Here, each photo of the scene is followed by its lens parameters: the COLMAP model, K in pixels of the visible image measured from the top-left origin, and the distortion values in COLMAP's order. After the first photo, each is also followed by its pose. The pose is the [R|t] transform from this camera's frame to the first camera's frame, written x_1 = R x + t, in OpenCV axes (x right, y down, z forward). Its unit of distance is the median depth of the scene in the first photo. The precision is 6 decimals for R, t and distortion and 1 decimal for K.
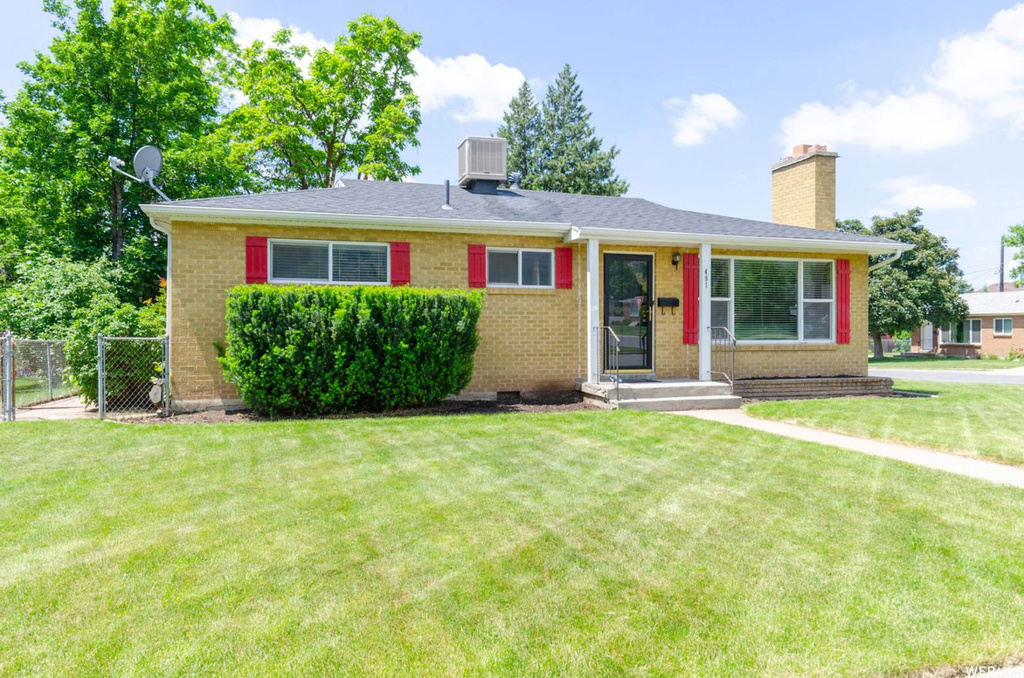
lens RADIAL K [[723.8, 0, 511.6], [0, 723.8, 339.6], [0, 0, 1]] dist [-0.001938, -0.000449]
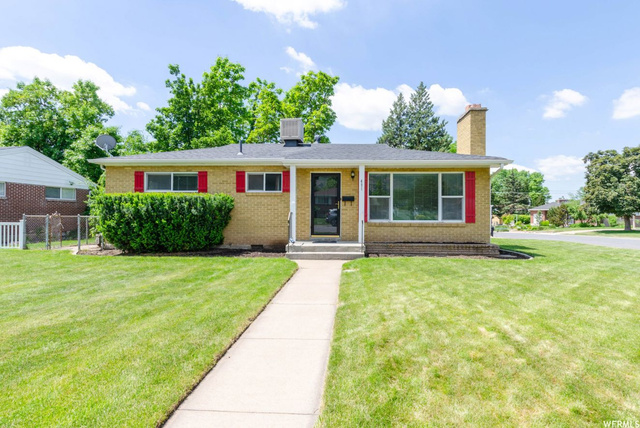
lens RADIAL K [[320.7, 0, 320.0], [0, 320.7, 212.9], [0, 0, 1]] dist [-0.002034, -0.001192]
pose [[0.937285, 0.004619, -0.348534, 0.425380], [-0.008755, 0.999909, -0.010291, -0.007251], [0.348454, 0.012697, 0.937240, 0.221559]]
